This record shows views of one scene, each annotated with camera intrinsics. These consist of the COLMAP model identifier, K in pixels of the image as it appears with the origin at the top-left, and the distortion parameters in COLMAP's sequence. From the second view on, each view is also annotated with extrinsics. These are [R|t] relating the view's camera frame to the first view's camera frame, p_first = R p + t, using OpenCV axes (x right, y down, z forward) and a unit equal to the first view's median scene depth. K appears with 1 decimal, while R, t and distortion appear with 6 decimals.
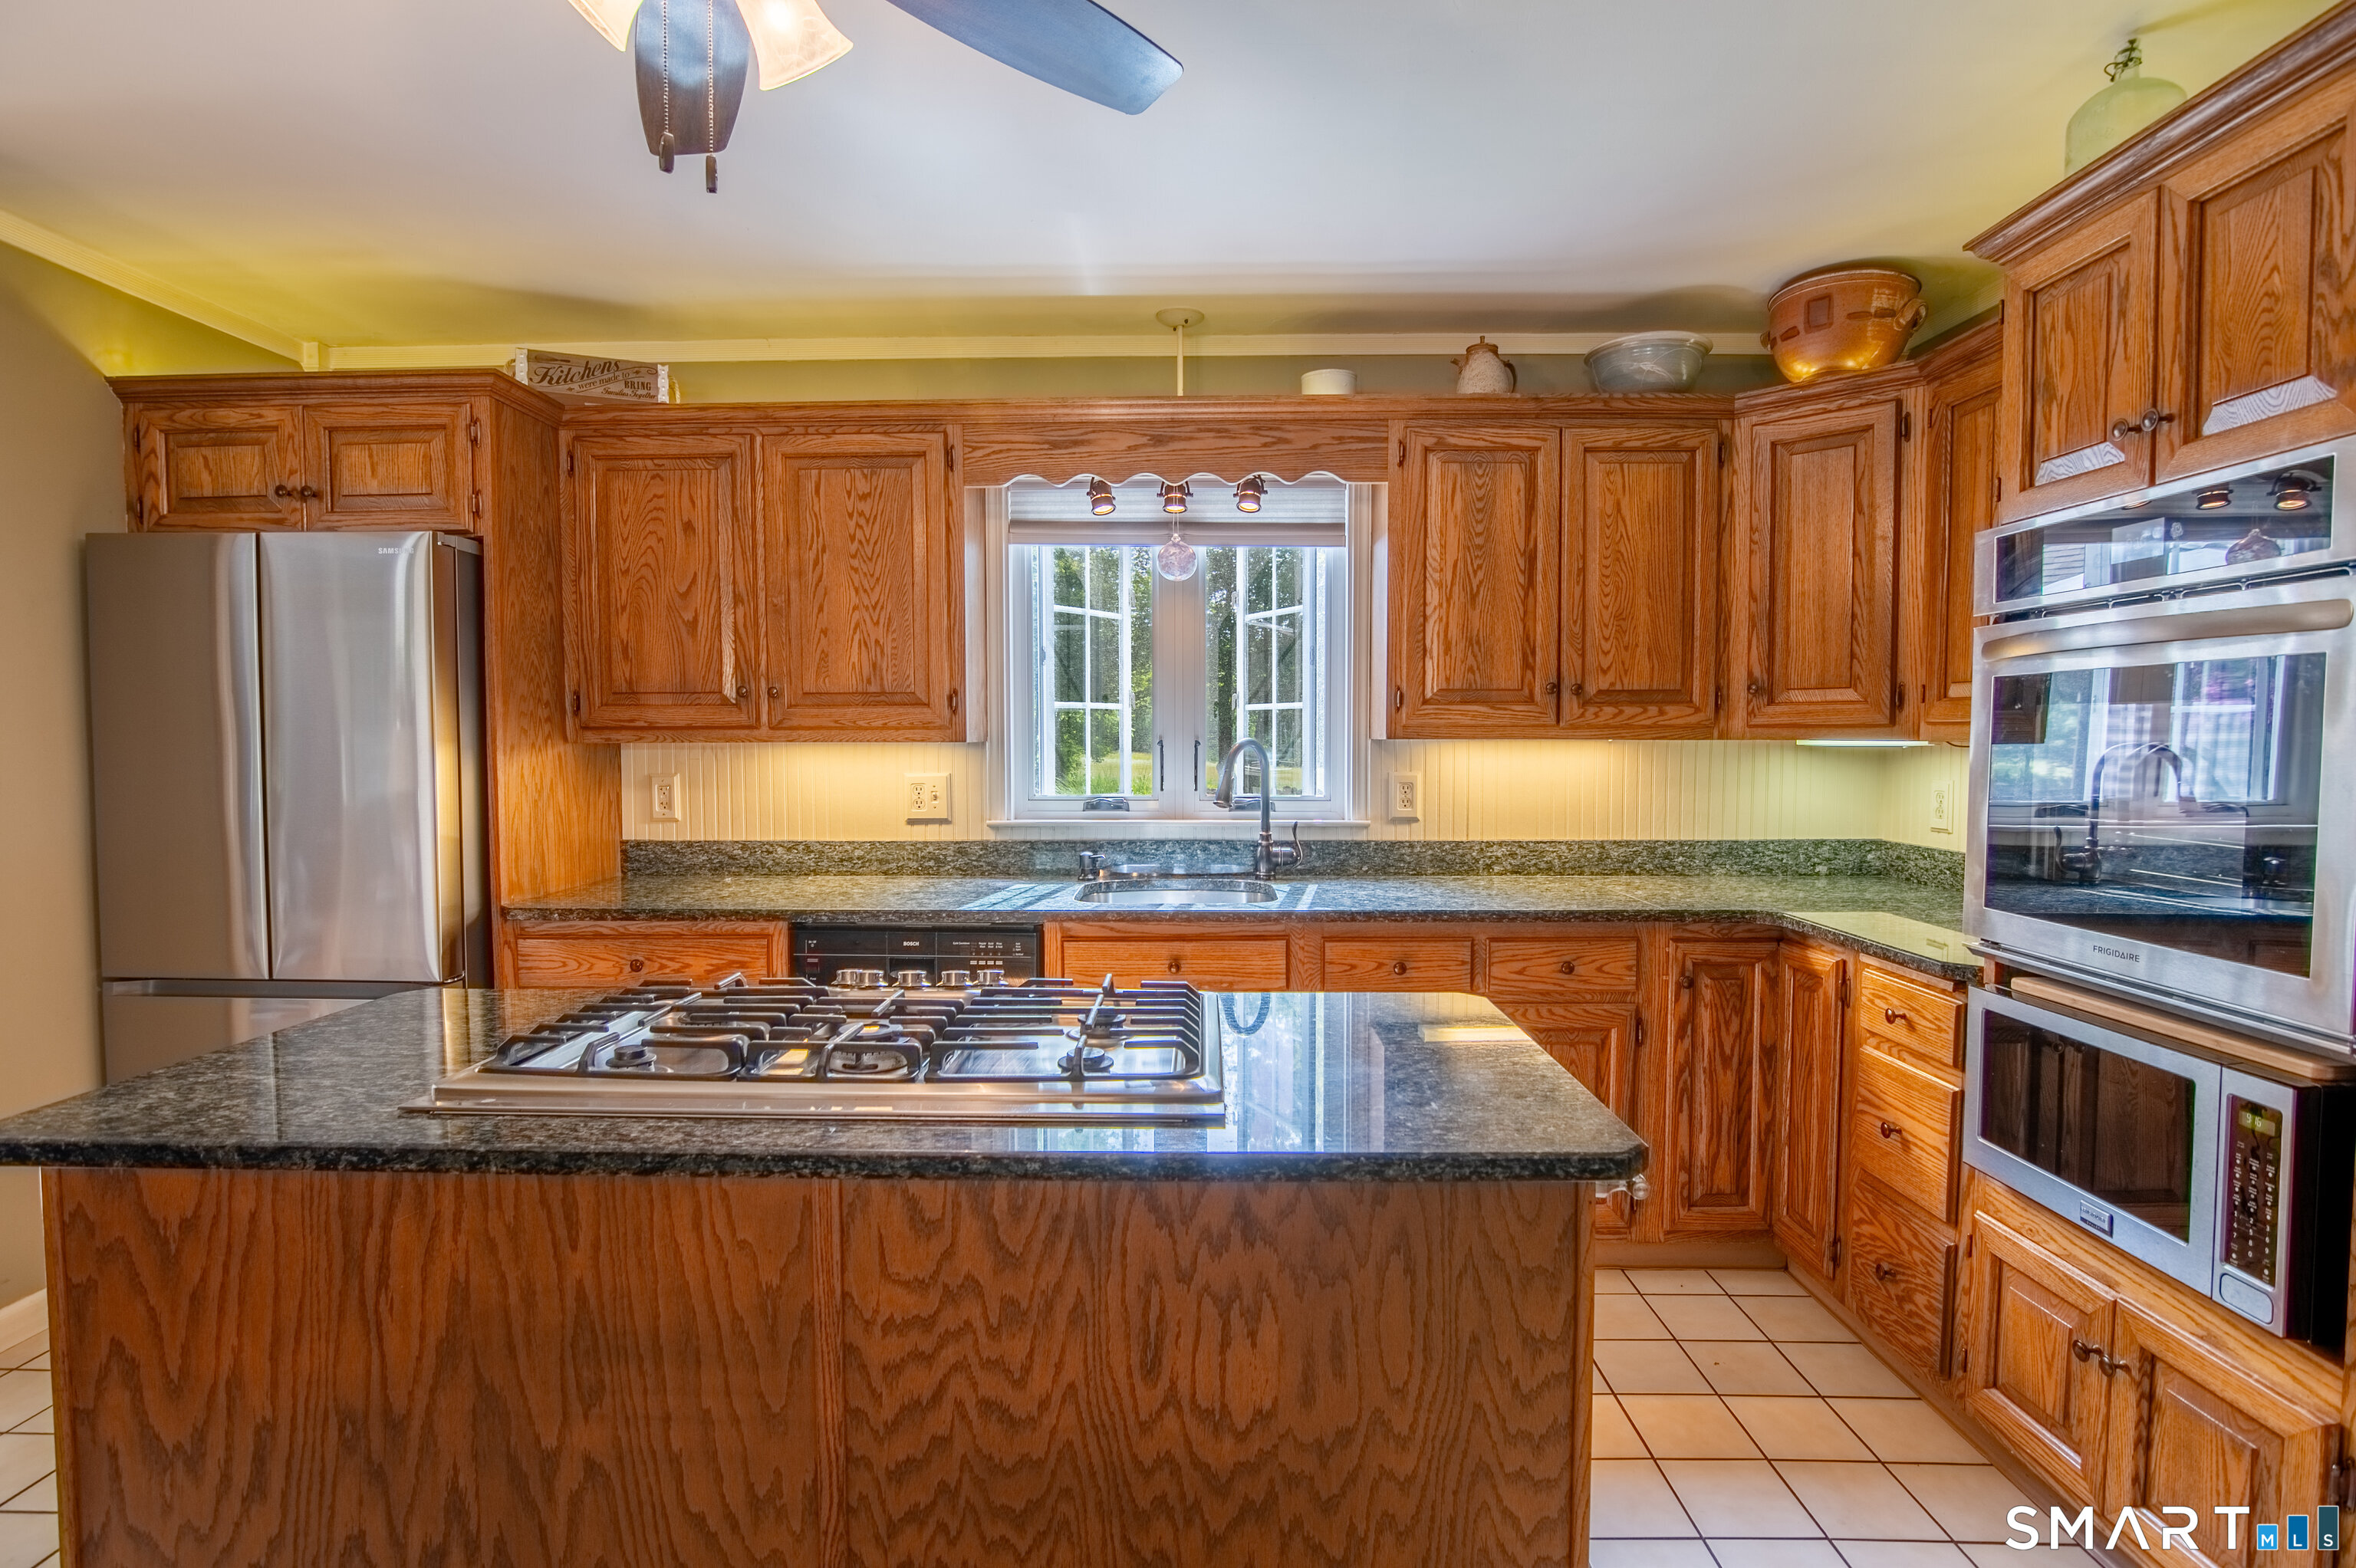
lens RADIAL K [[1165.9, 0, 1170.7], [0, 1165.9, 791.3], [0, 0, 1]] dist [-0.026413, 0.005879]
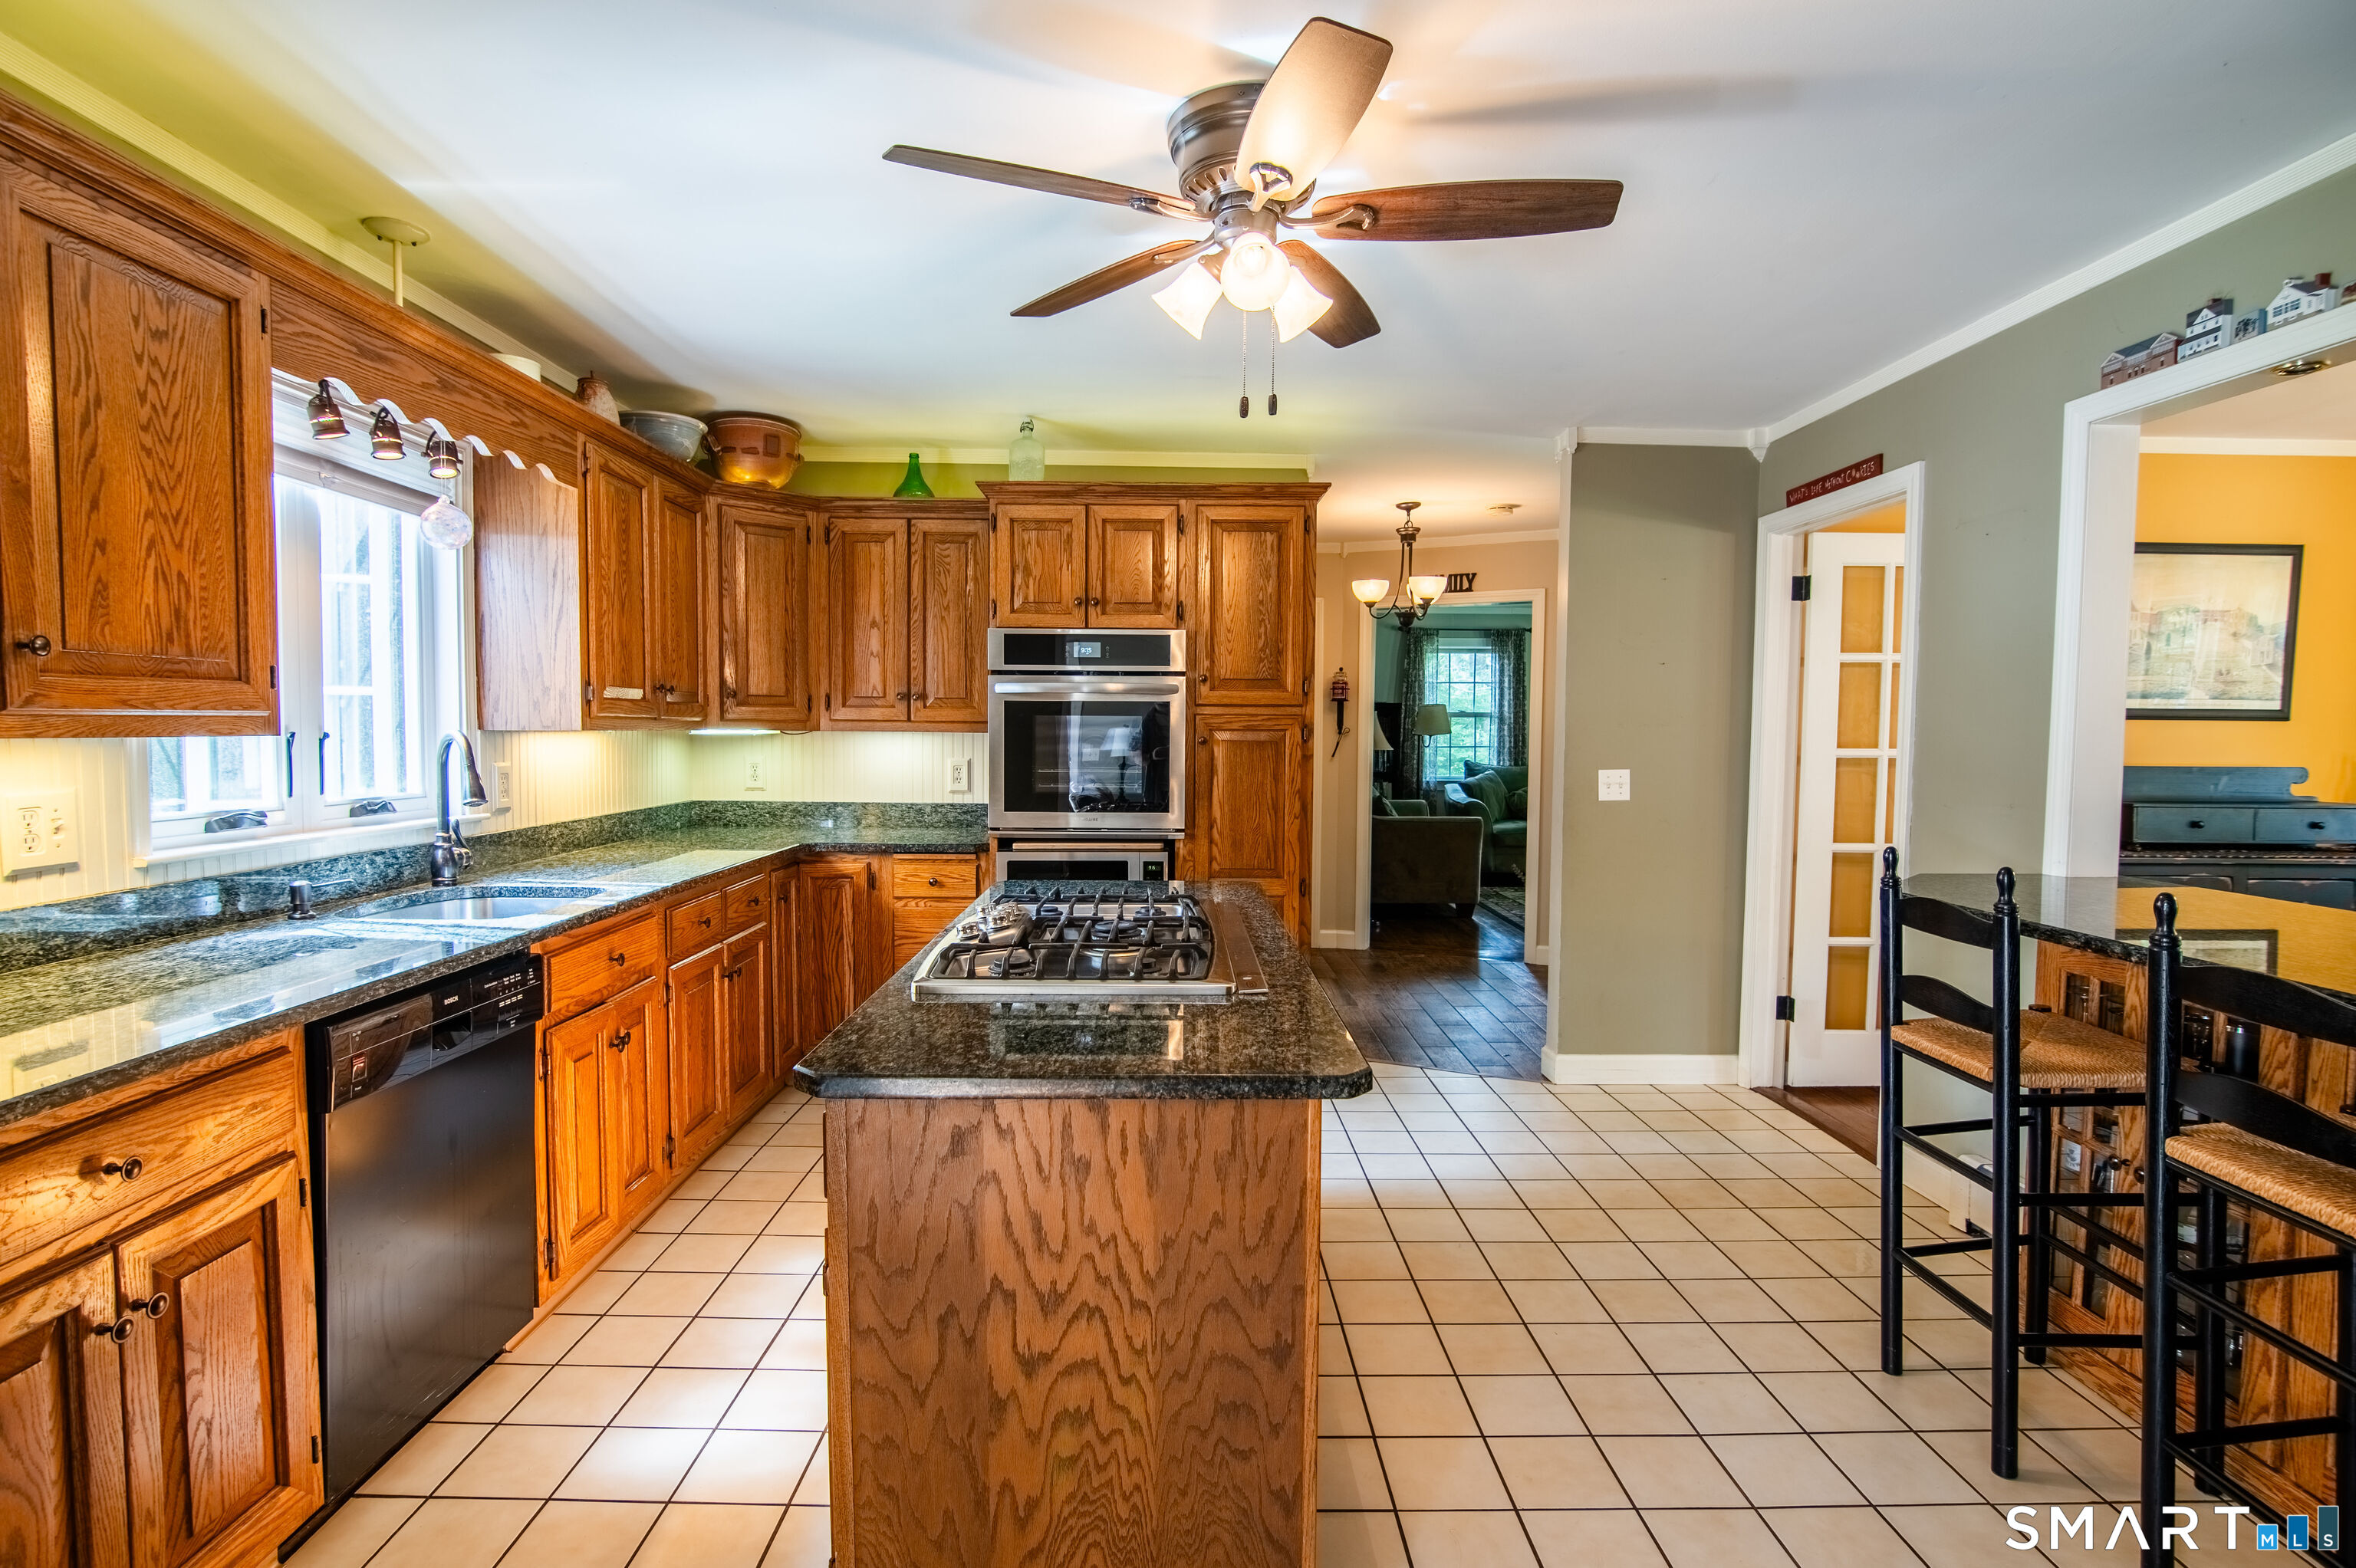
lens RADIAL K [[1165.9, 0, 1170.7], [0, 1165.9, 791.3], [0, 0, 1]] dist [-0.026413, 0.005879]
pose [[-0.036898, -0.053729, 0.997874, -0.891851], [0.042692, 0.997557, 0.055291, -0.024557], [-0.998407, 0.044641, -0.034514, 0.497428]]
